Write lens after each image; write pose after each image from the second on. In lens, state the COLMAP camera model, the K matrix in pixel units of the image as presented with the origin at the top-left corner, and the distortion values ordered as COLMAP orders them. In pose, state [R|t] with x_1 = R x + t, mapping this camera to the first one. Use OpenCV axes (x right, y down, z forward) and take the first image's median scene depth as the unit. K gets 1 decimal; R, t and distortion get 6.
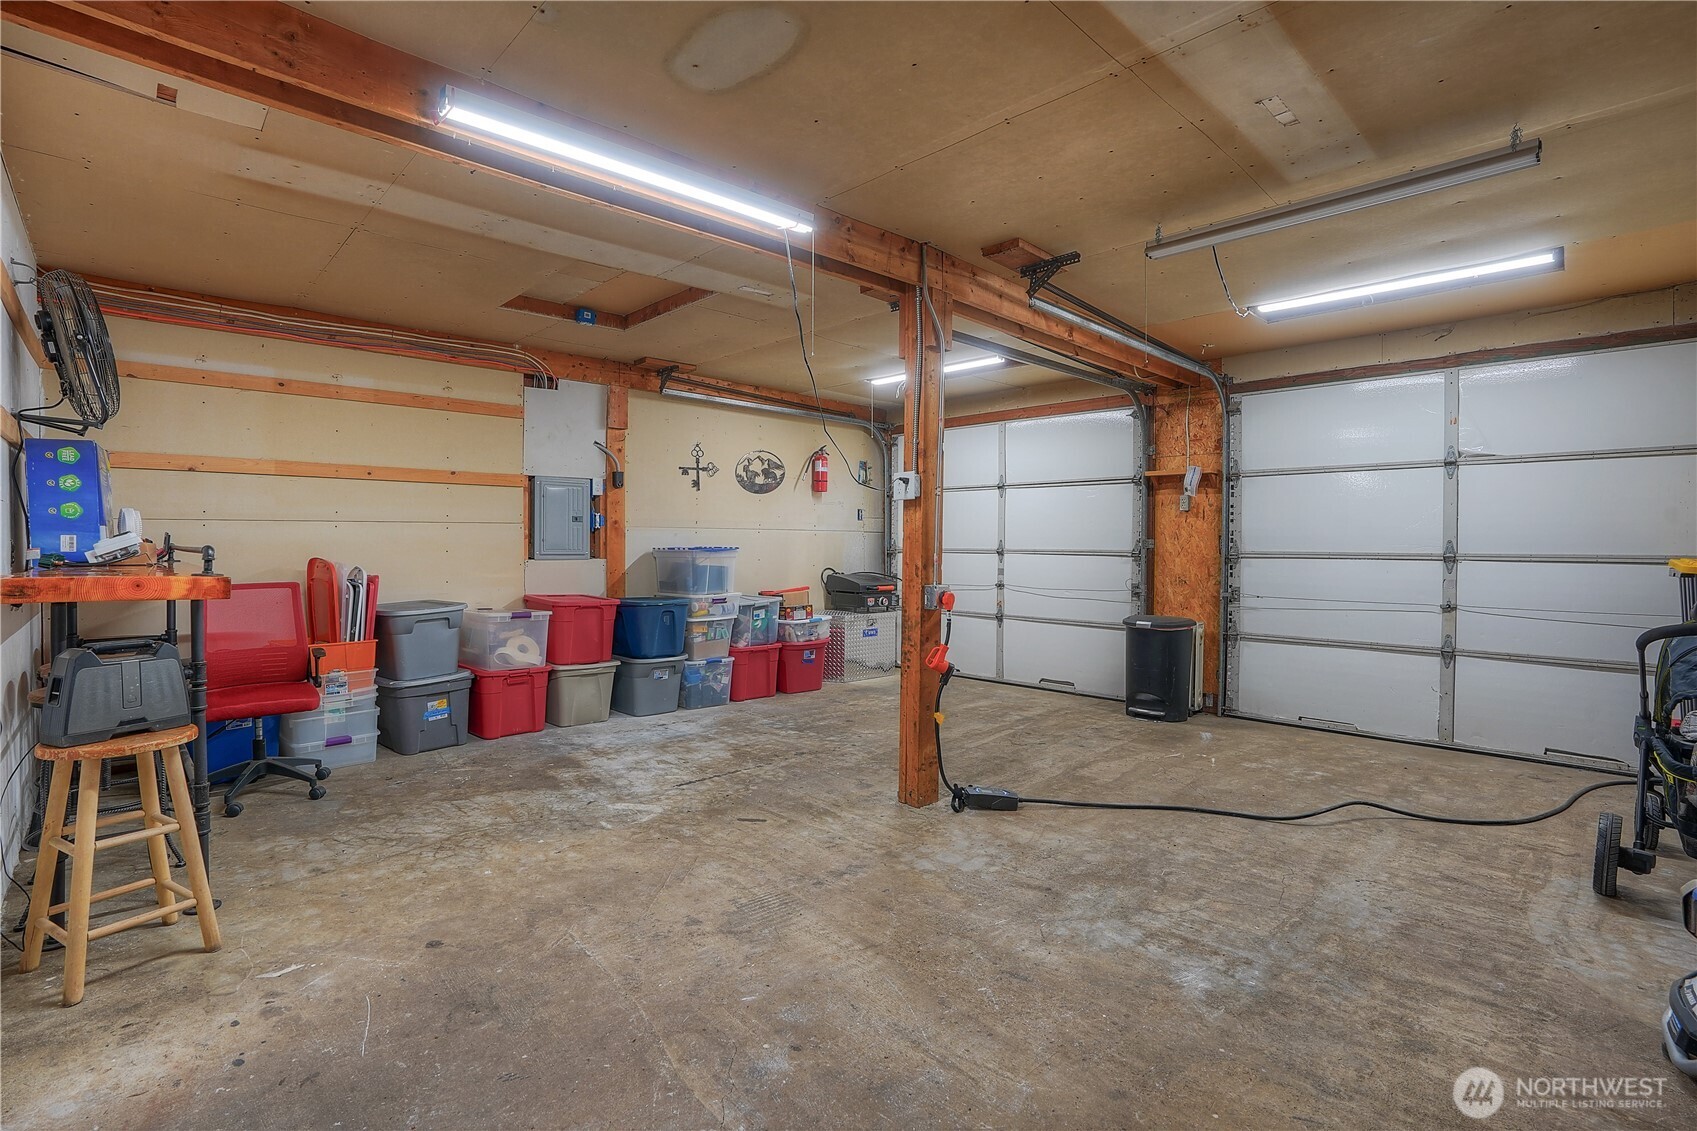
lens RADIAL K [[803.1, 0, 839.5], [0, 803.1, 554.2], [0, 0, 1]] dist [-0.078146, 0.034197]
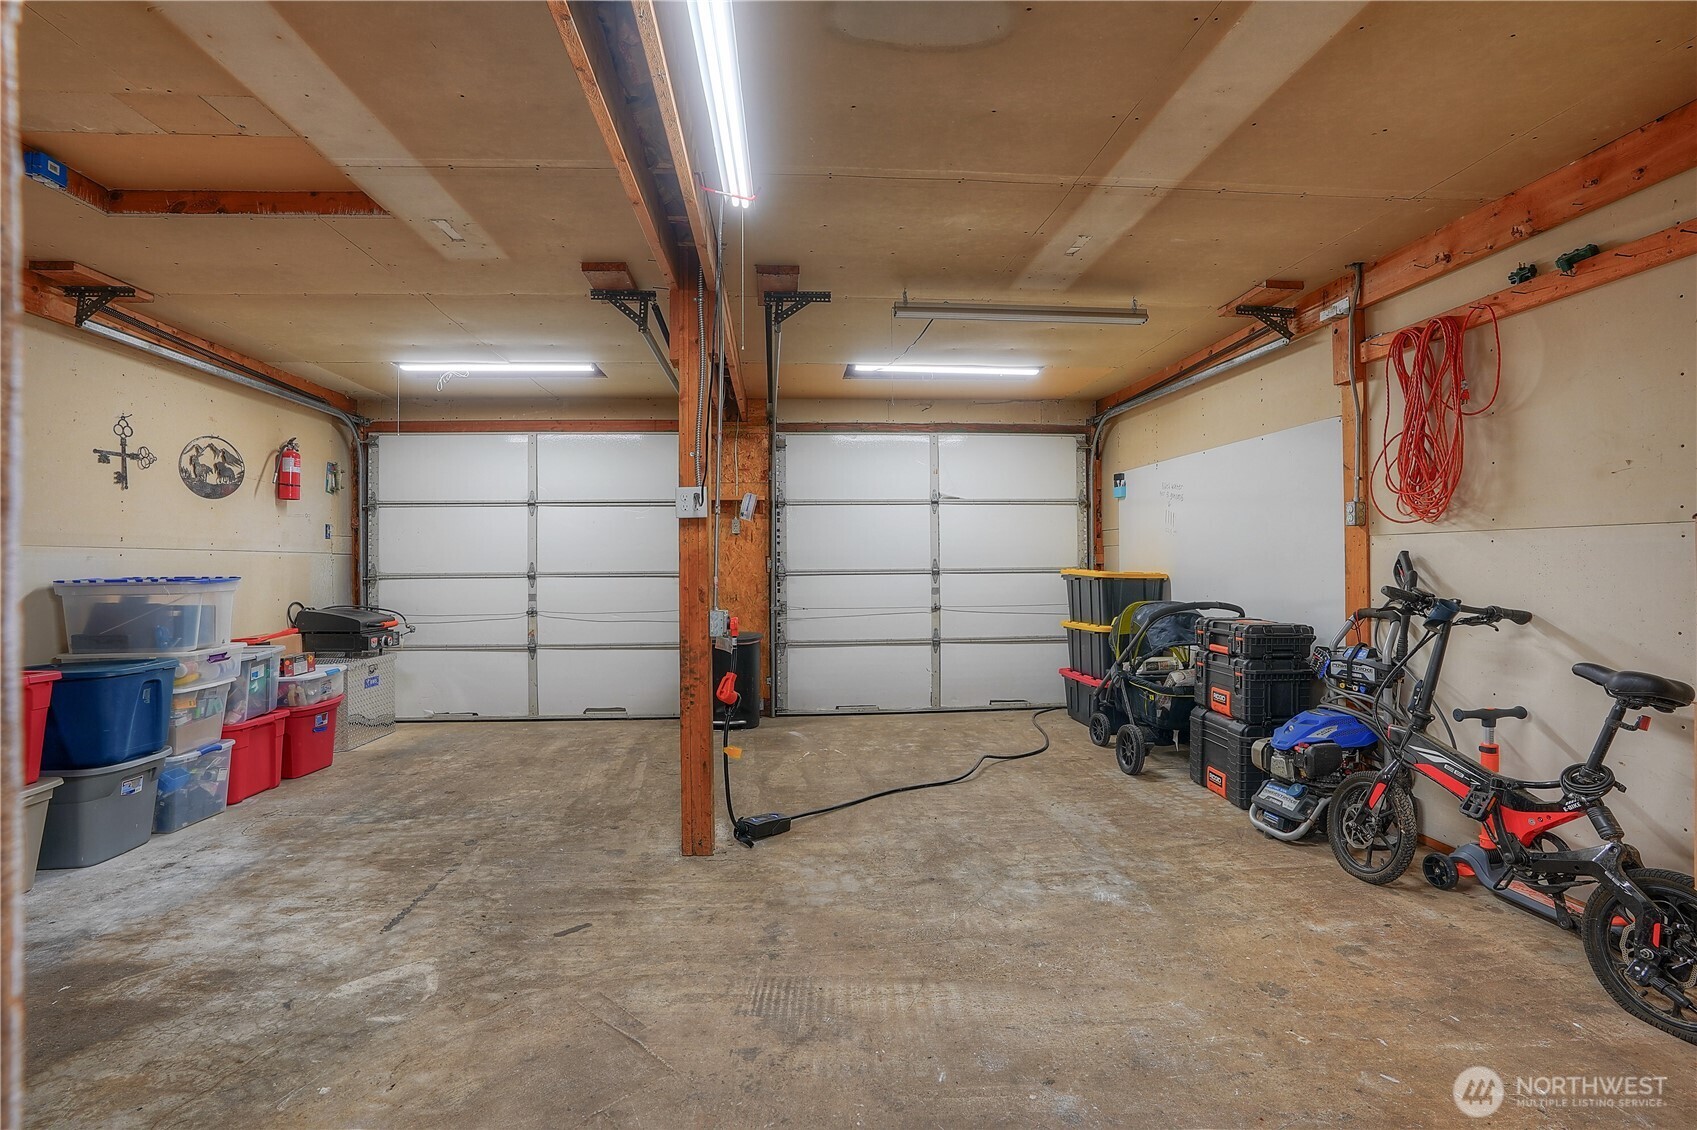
lens RADIAL K [[803.1, 0, 839.5], [0, 803.1, 553.7], [0, 0, 1]] dist [-0.078146, 0.034197]
pose [[0.627563, -0.000970, 0.778565, -0.351718], [0.022949, 0.999588, -0.017253, -0.005323], [-0.778227, 0.028695, 0.627327, 0.208714]]
